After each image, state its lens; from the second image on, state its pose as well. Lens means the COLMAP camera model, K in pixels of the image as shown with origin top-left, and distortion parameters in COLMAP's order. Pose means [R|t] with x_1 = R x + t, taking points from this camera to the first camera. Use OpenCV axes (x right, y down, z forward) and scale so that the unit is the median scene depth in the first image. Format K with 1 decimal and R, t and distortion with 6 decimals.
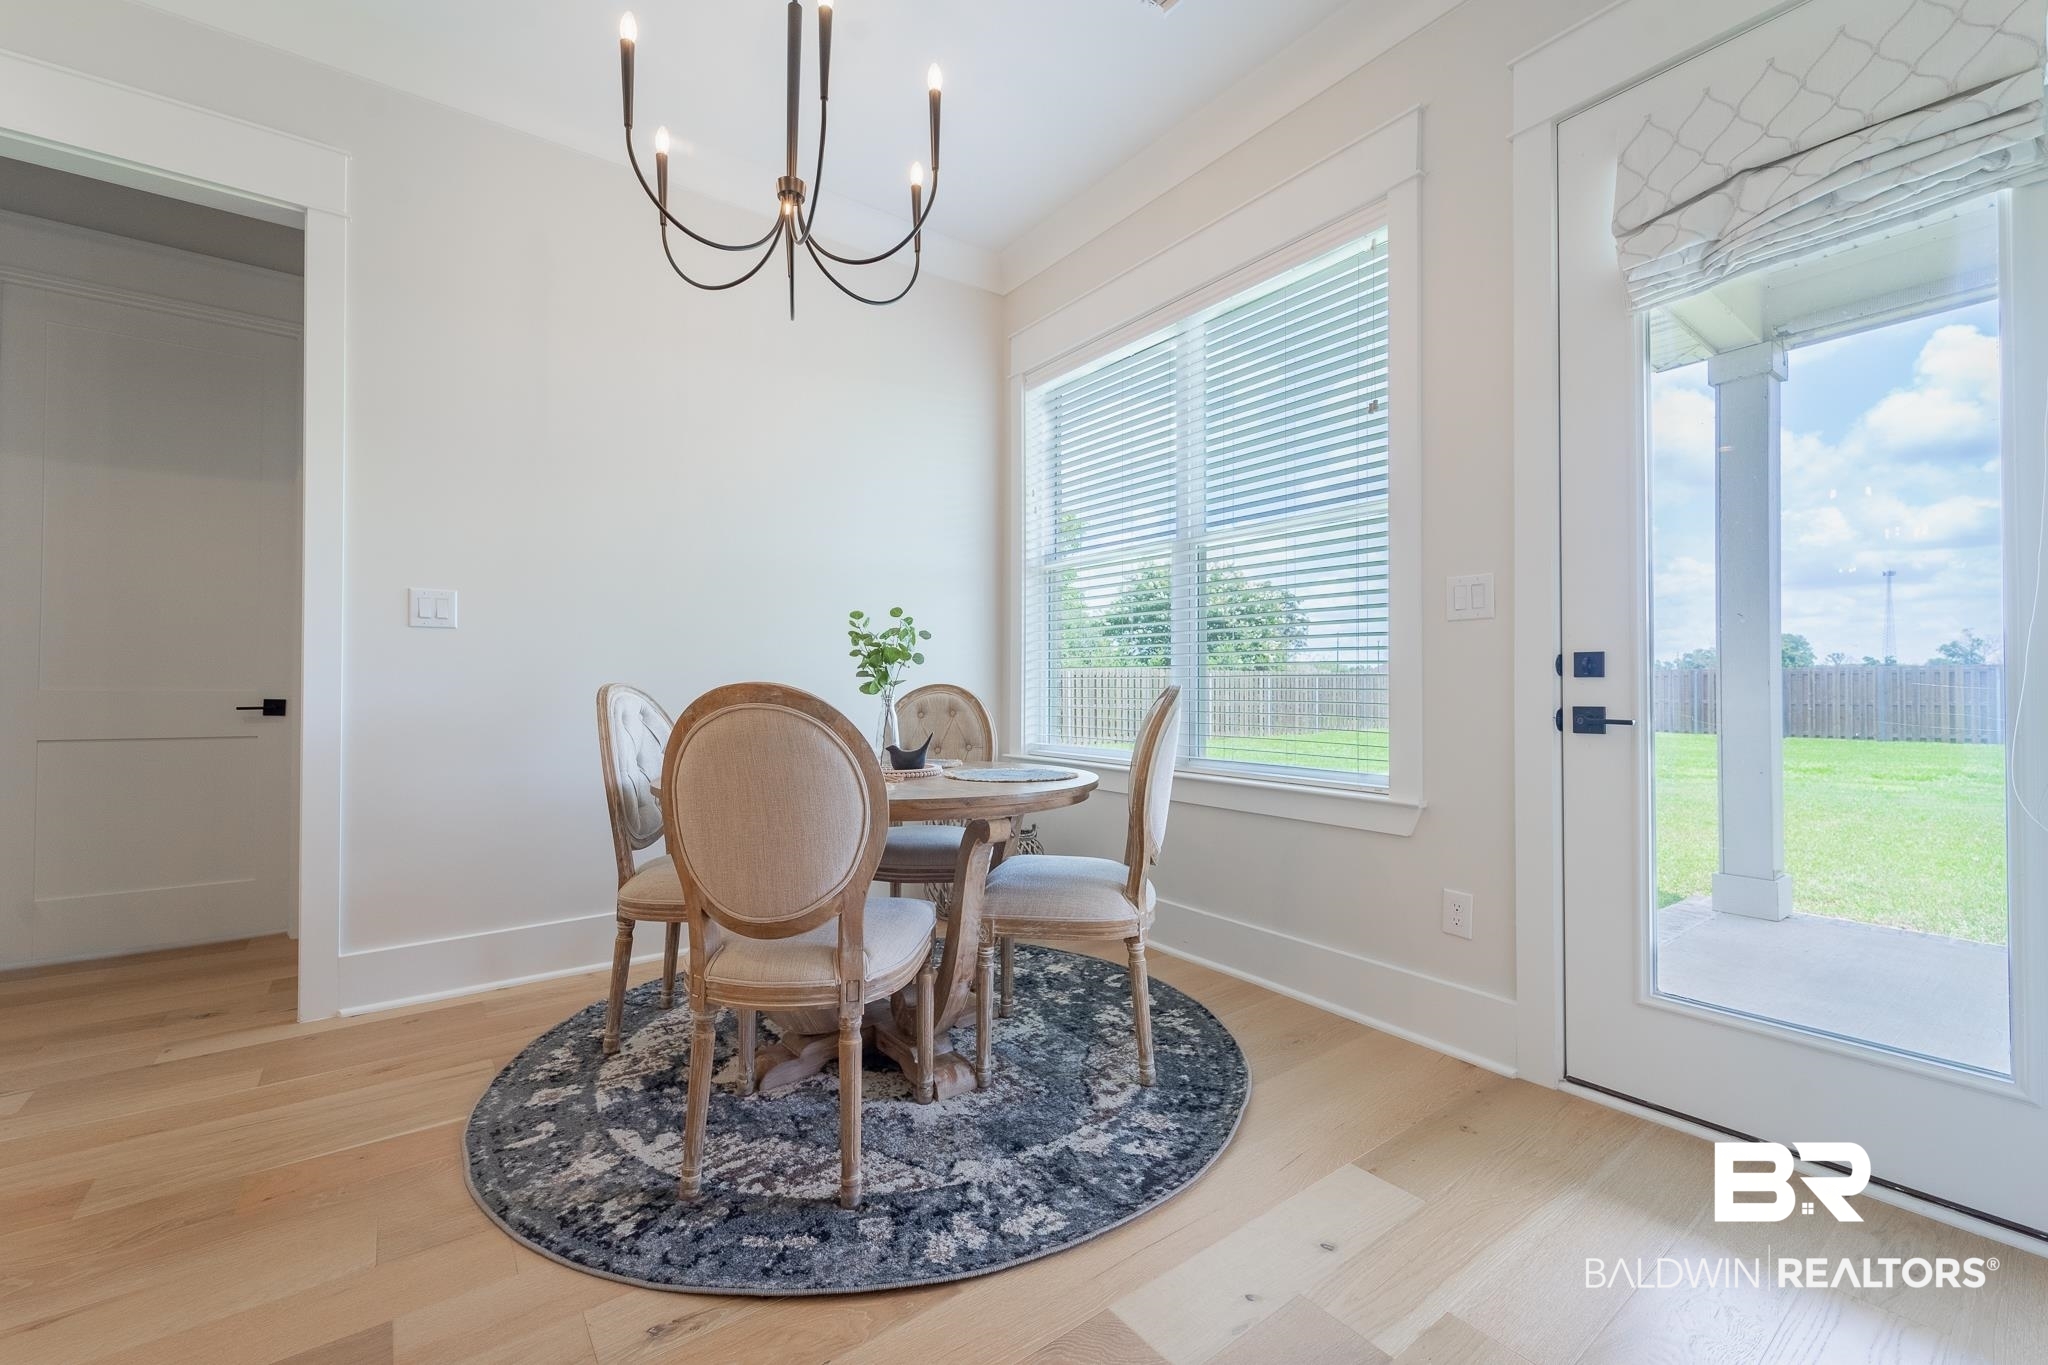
lens RADIAL K [[841.0, 0, 1016.4], [0, 841.0, 680.3], [0, 0, 1]] dist [0.002989, -0.001824]
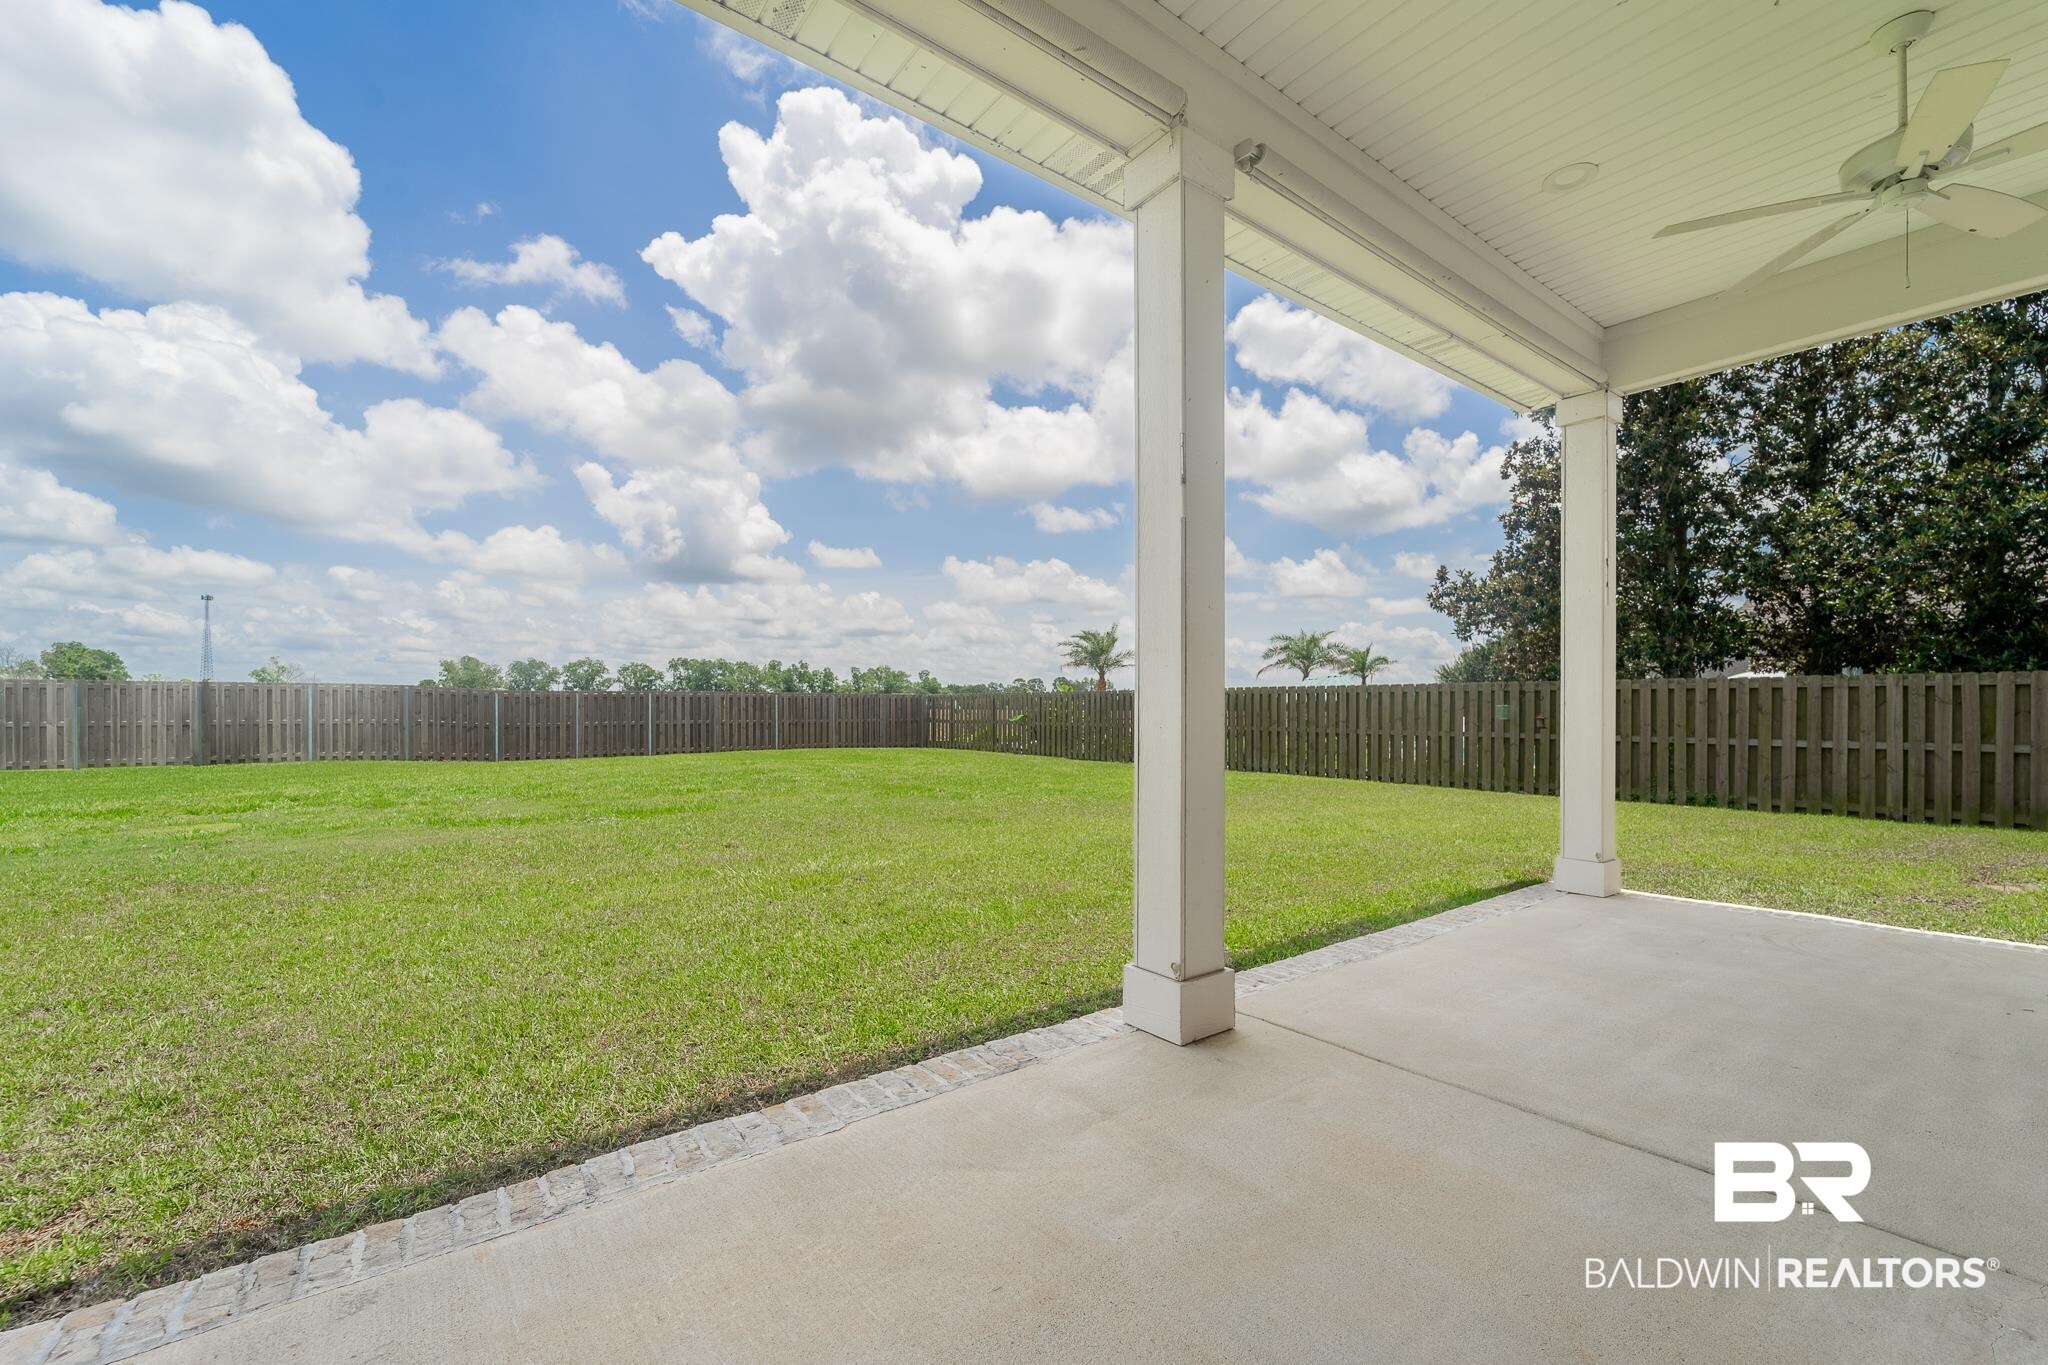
lens RADIAL K [[841.0, 0, 1018.5], [0, 841.0, 710.5], [0, 0, 1]] dist [0.002989, -0.001824]
pose [[-0.000187, 0.000584, 1.000000, 0.141890], [-0.009989, 0.999950, -0.000586, 0.006230], [-0.999950, -0.009989, -0.000181, 0.138500]]
